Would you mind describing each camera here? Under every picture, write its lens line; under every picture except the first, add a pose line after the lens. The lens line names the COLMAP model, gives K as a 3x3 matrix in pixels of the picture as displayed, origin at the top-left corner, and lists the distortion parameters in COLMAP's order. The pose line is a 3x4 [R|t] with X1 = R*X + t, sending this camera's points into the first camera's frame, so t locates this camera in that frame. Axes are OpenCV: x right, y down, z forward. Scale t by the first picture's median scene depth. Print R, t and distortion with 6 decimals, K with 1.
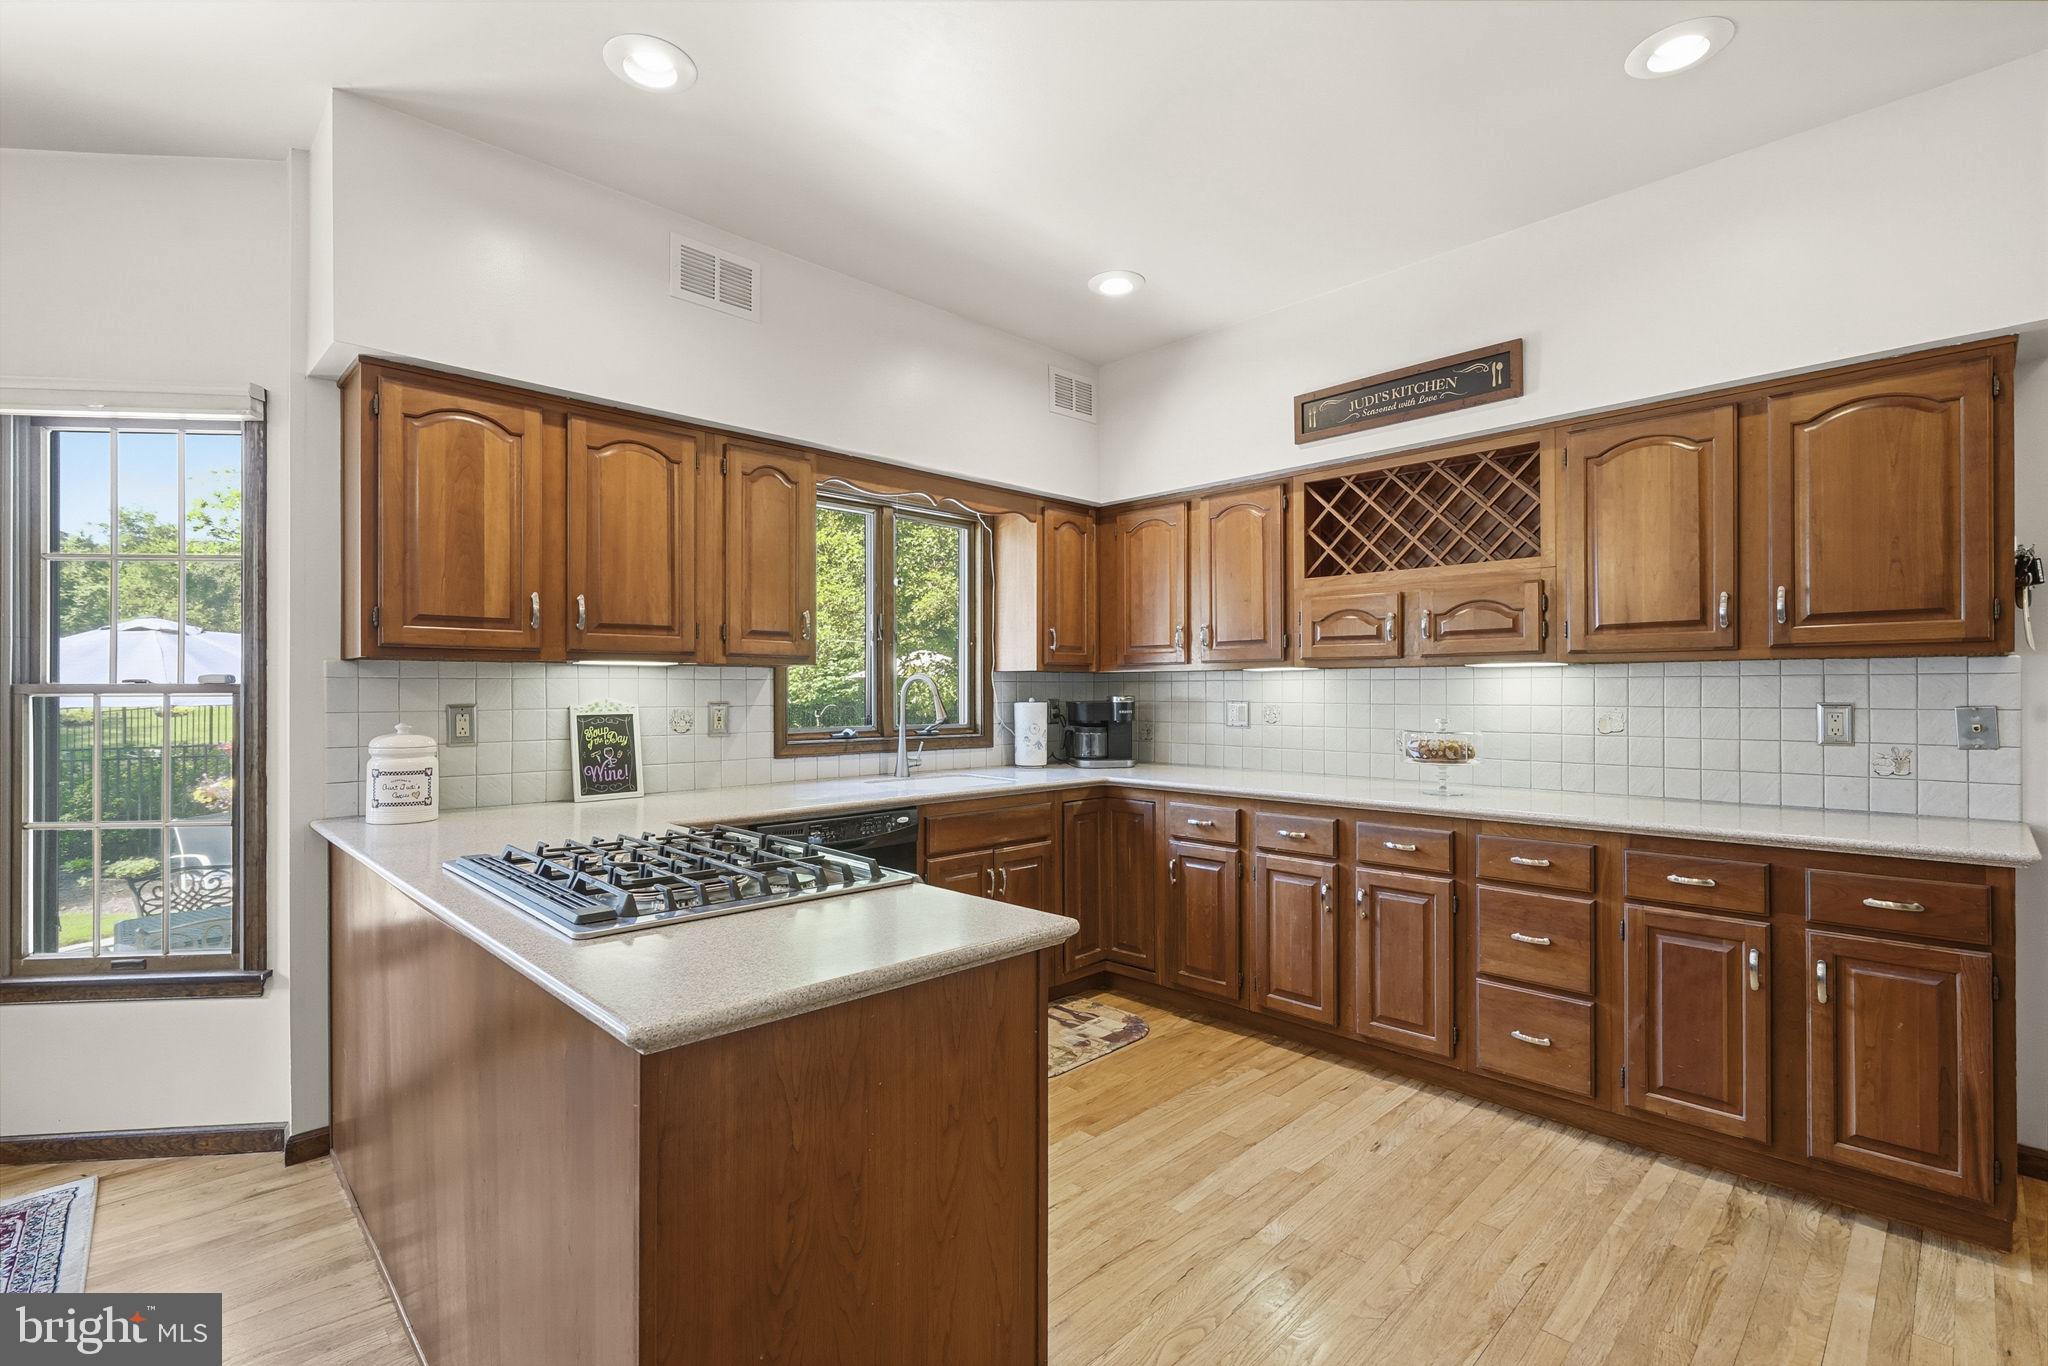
lens RADIAL K [[916.4, 0, 1032.5], [0, 916.4, 686.8], [0, 0, 1]] dist [-0.001419, 0.001168]
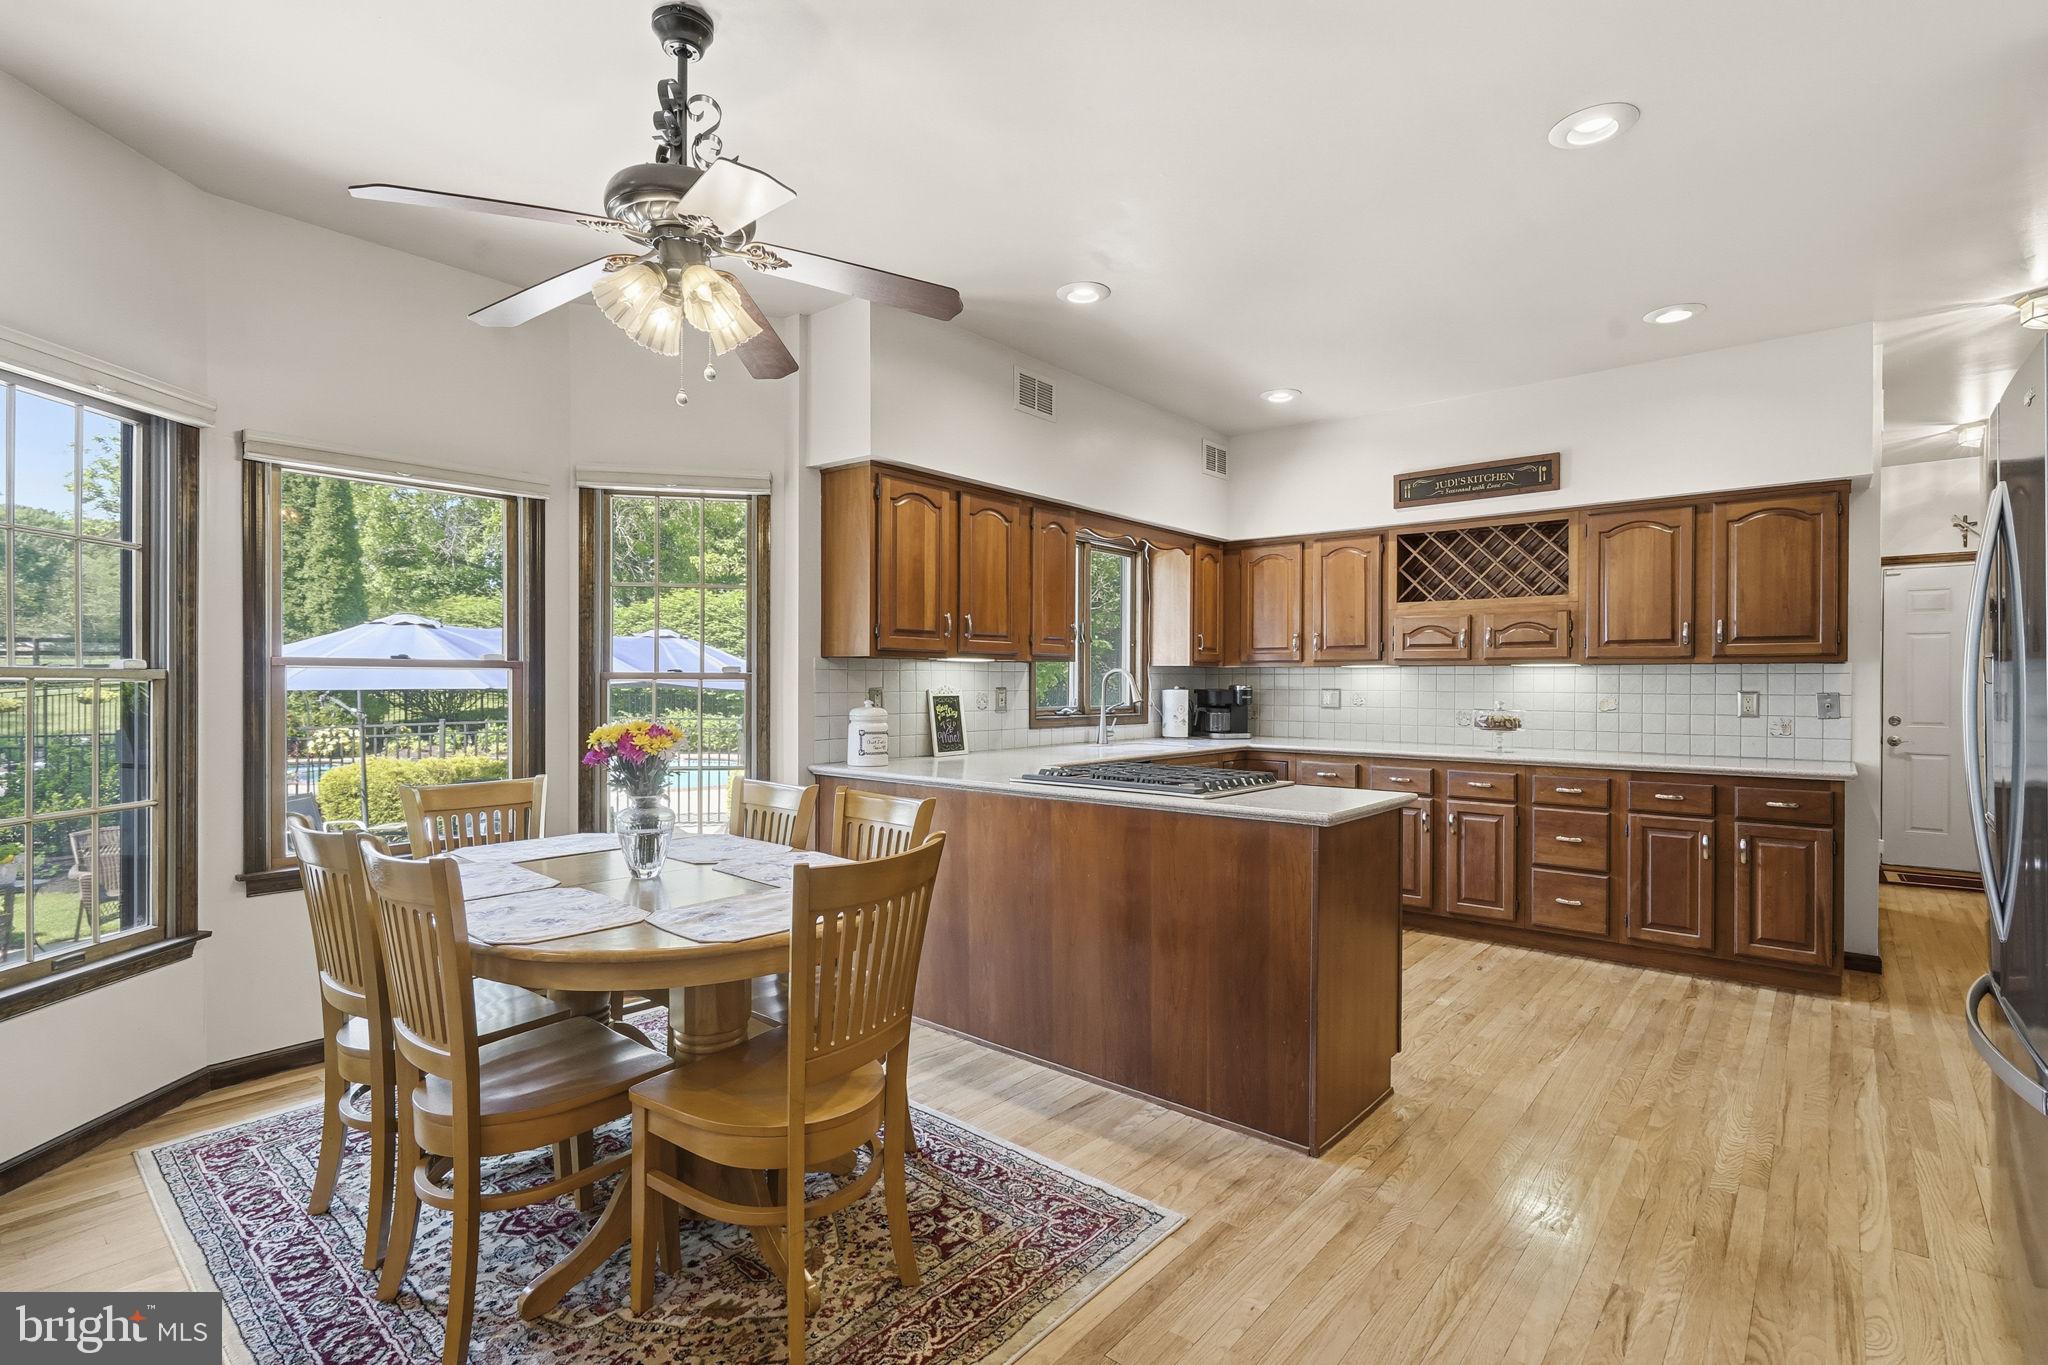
lens RADIAL K [[959.8, 0, 1026.3], [0, 959.8, 683.8], [0, 0, 1]] dist [0.002936, 0.000708]
pose [[0.995101, 0.005207, 0.098726, -0.502050], [-0.005924, 0.999958, 0.006965, 0.000467], [-0.098685, -0.007516, 0.995090, -0.505242]]
